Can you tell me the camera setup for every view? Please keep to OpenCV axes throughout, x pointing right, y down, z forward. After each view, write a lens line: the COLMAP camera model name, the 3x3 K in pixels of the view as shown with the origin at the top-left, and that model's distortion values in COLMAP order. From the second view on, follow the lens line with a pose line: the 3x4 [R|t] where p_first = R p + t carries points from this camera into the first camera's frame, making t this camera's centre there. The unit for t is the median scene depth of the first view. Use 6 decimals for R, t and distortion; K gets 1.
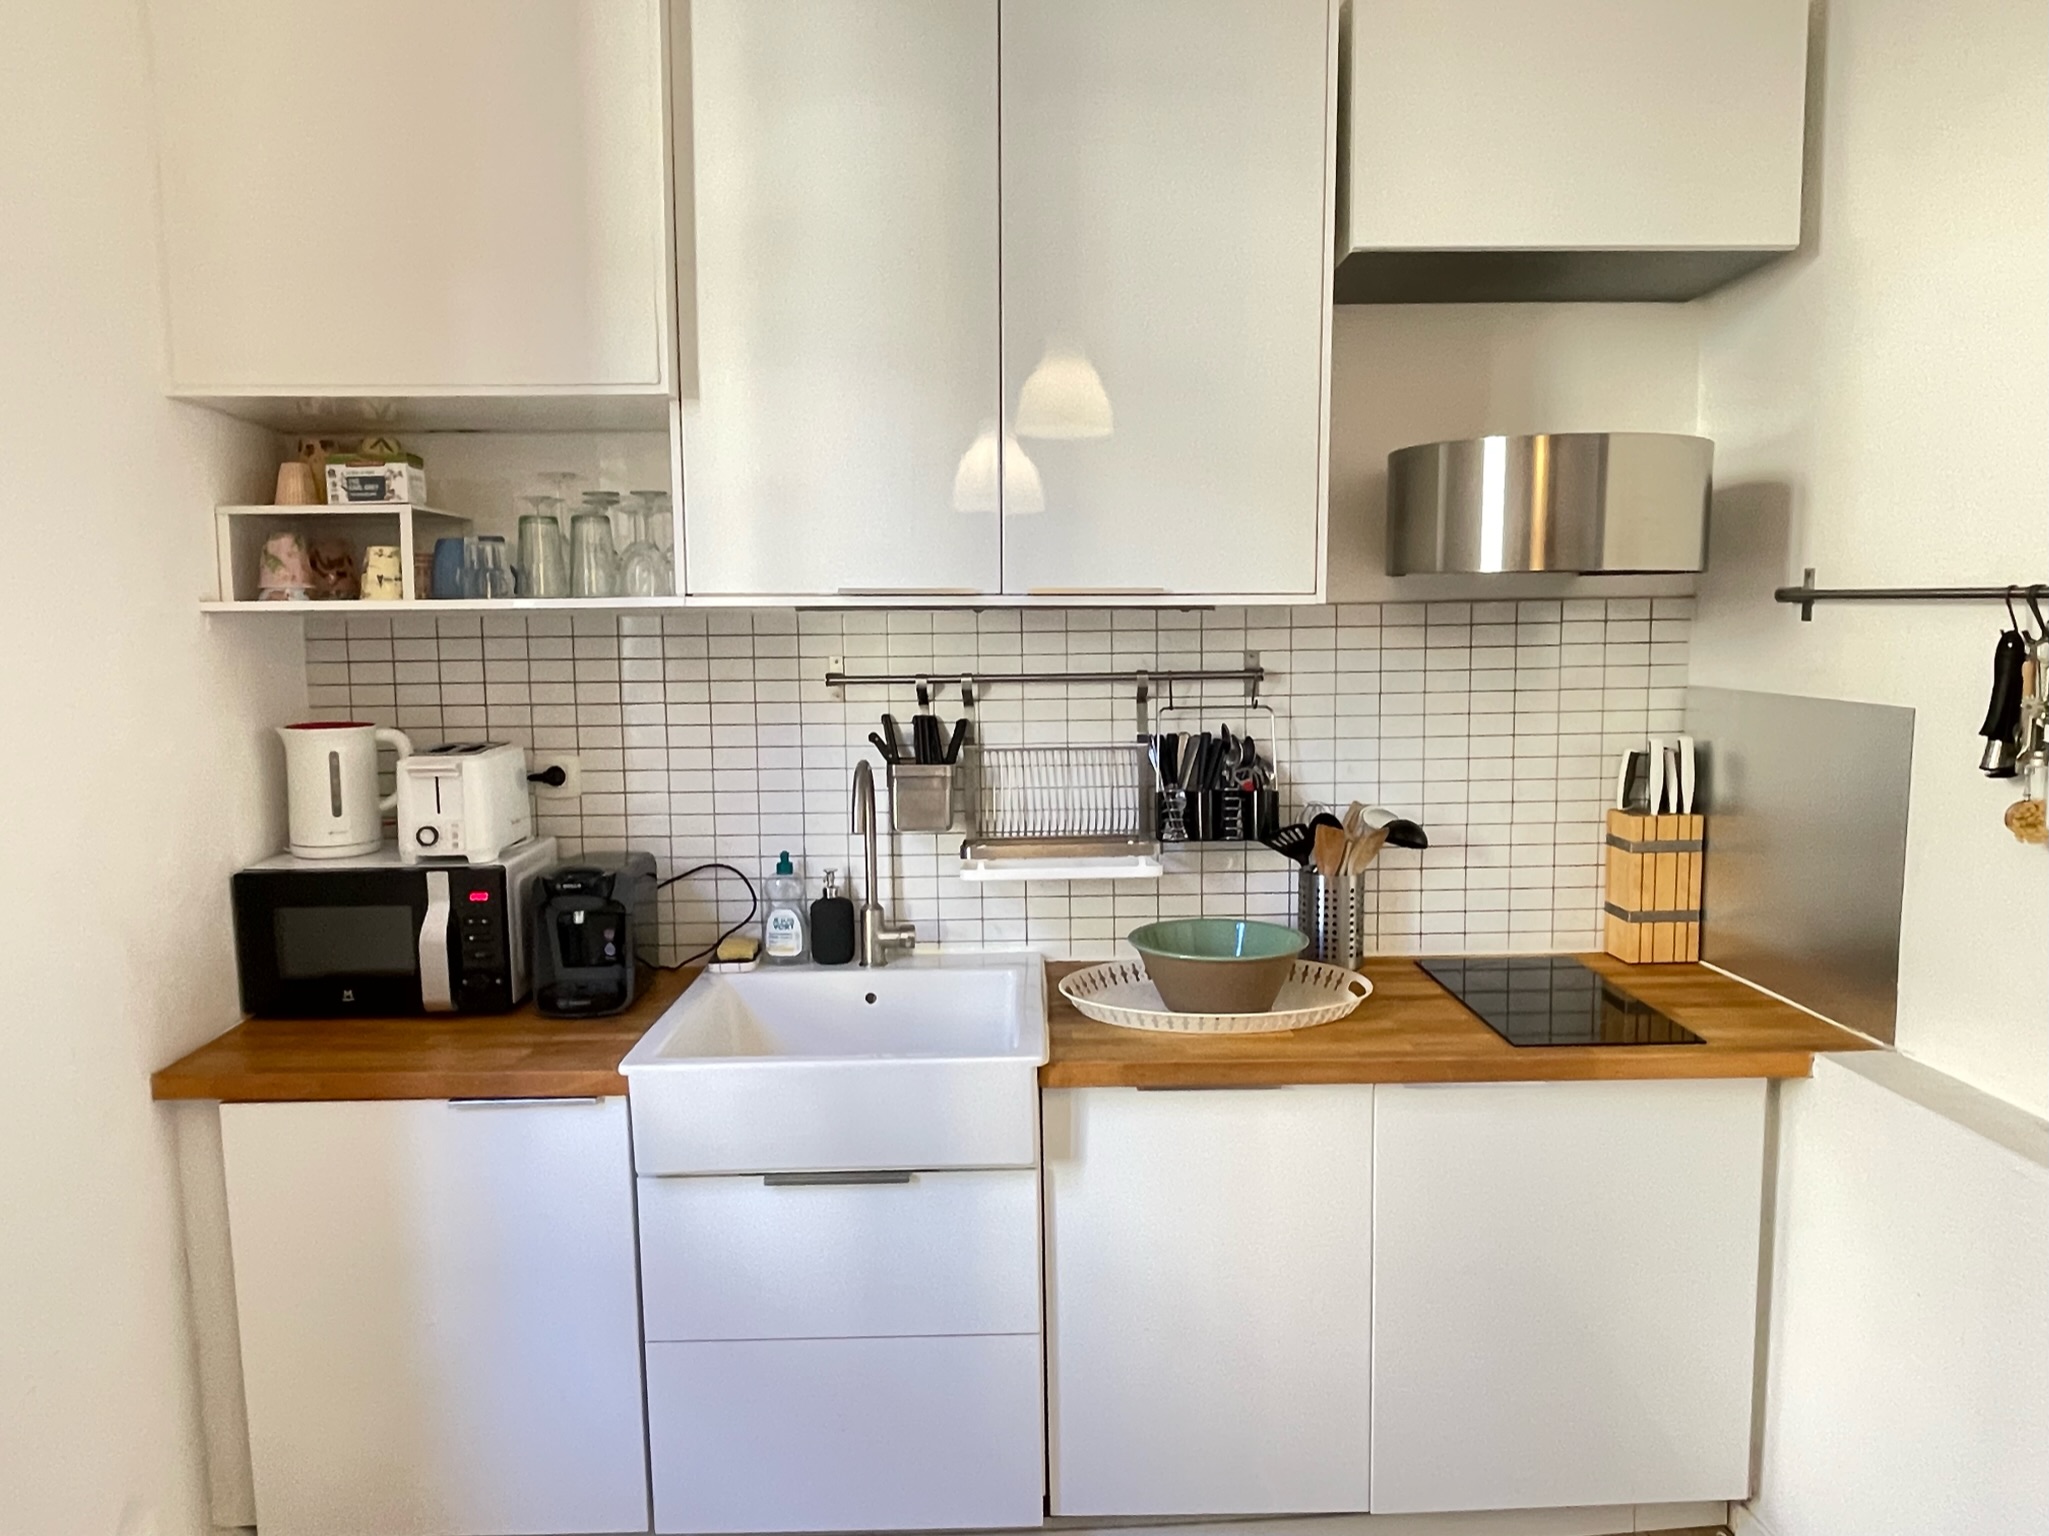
lens RADIAL K [[1384.8, 0, 1024.0], [0, 1384.8, 758.6], [0, 0, 1]] dist [0.008529, -0.001225]
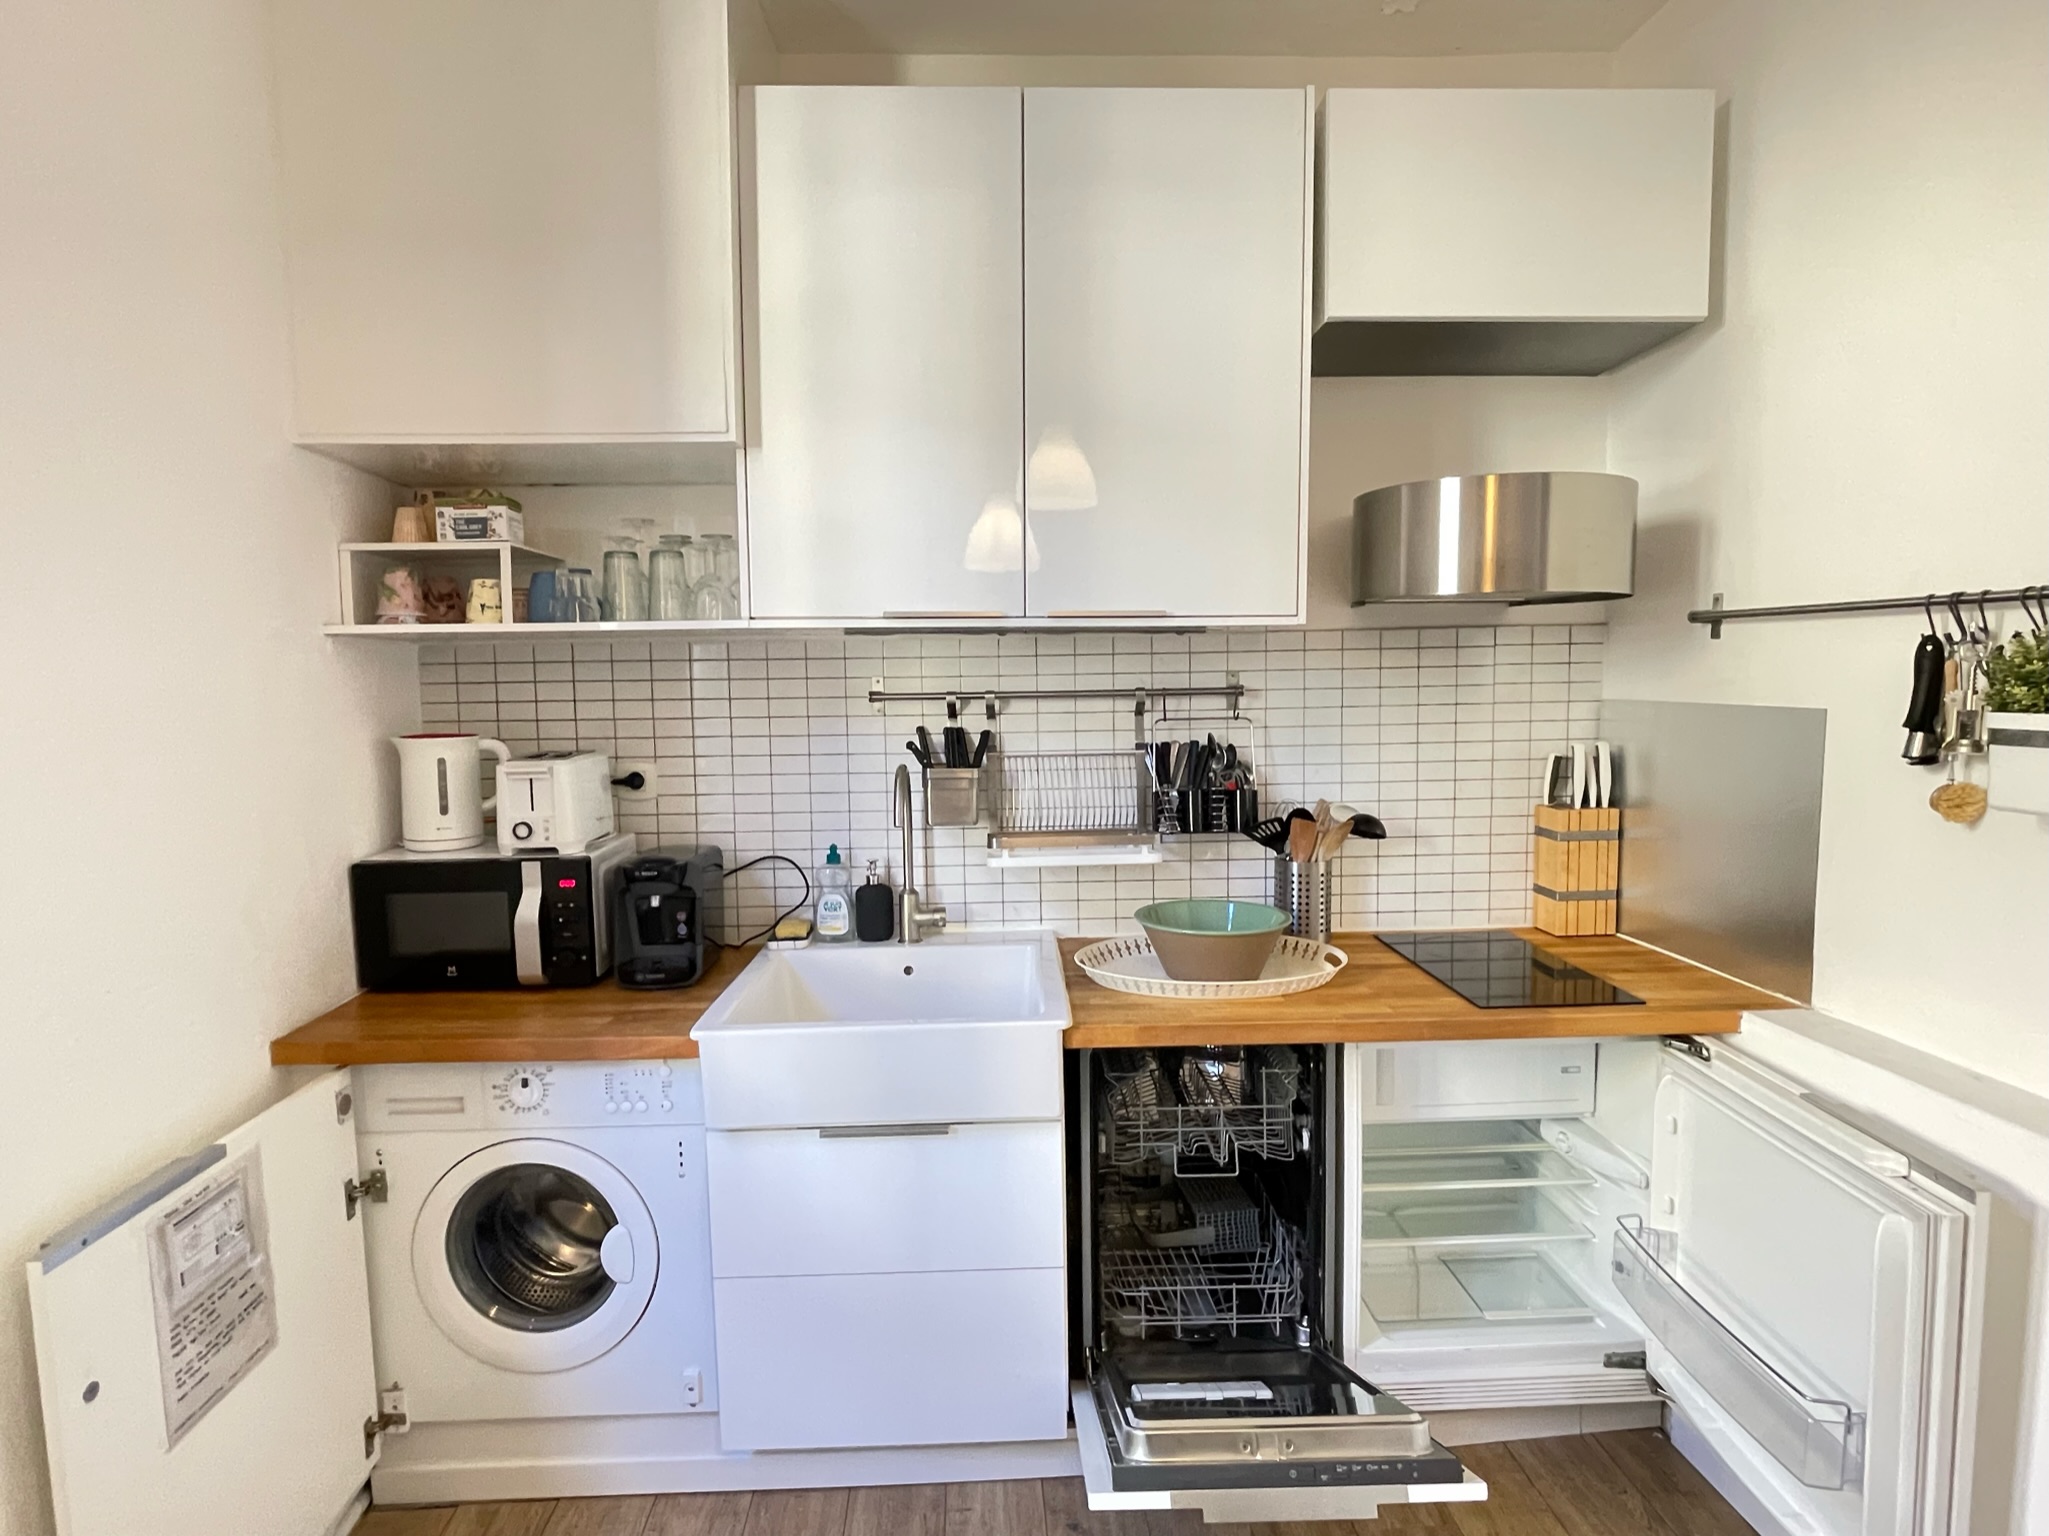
lens RADIAL K [[1081.7, 0, 1025.7], [0, 1081.7, 758.0], [0, 0, 1]] dist [0.000909, 0.000330]
pose [[0.999869, -0.003774, 0.015769, -0.026869], [0.004163, 0.999685, -0.024736, 0.018662], [-0.015671, 0.024799, 0.999570, 0.093418]]
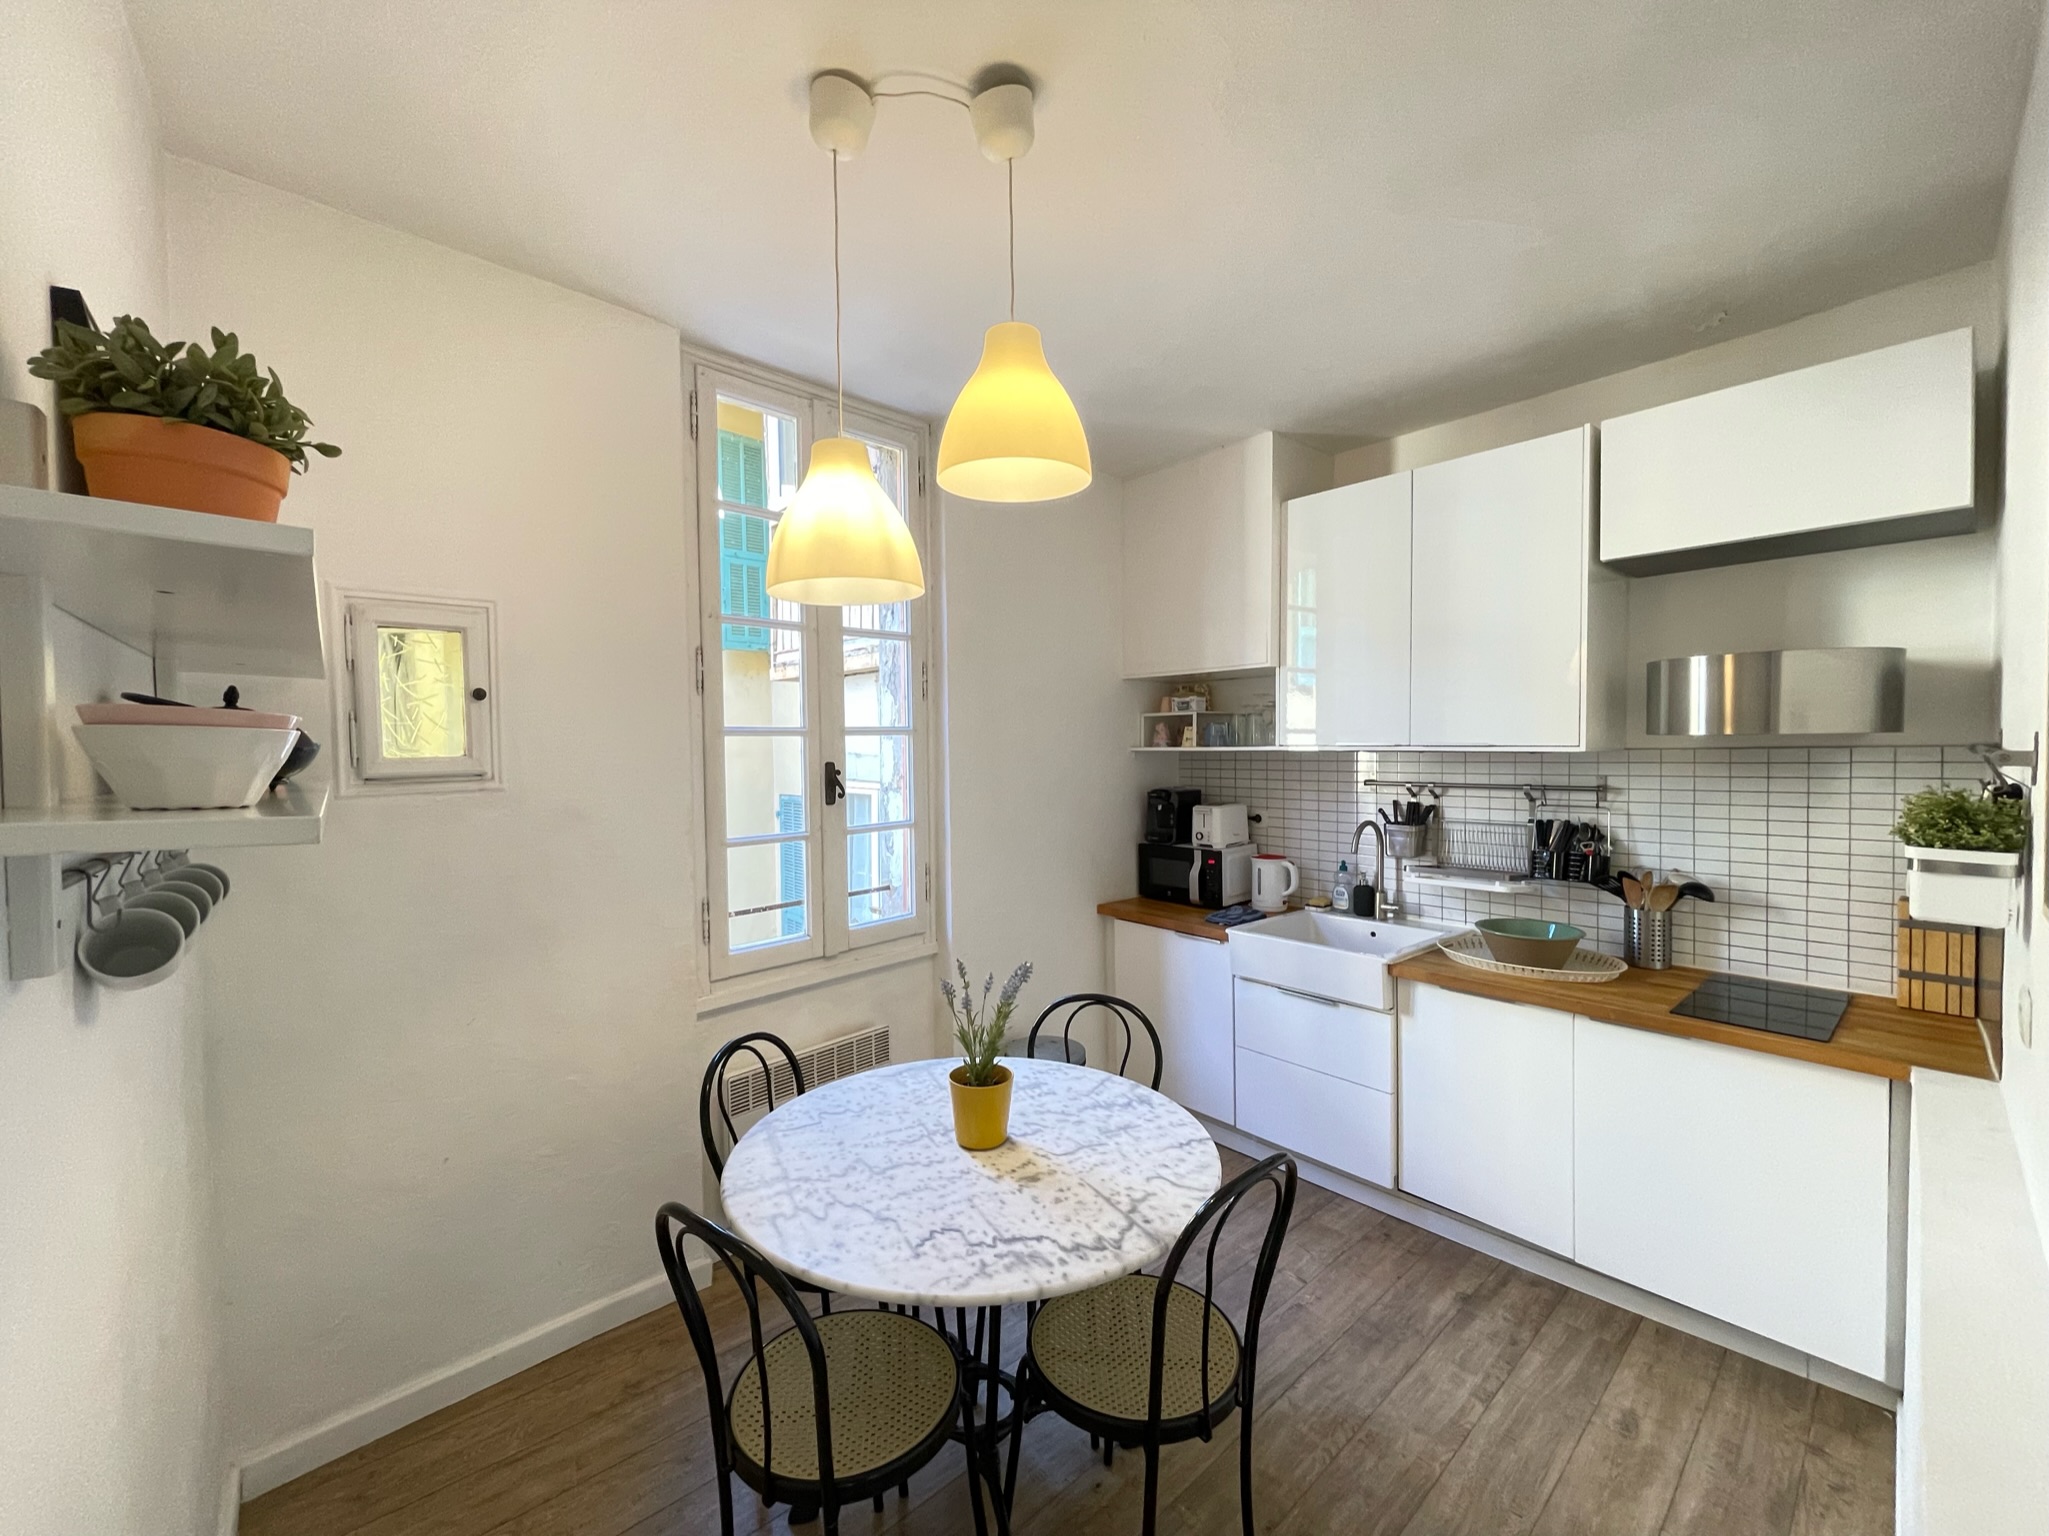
lens RADIAL K [[802.4, 0, 1028.1], [0, 802.4, 764.1], [0, 0, 1]] dist [-0.001867, -0.000193]
pose [[0.642710, 0.020015, -0.765848, 0.496023], [-0.073032, 0.996707, -0.035241, -0.003635], [0.762621, 0.078581, 0.642055, -0.212431]]
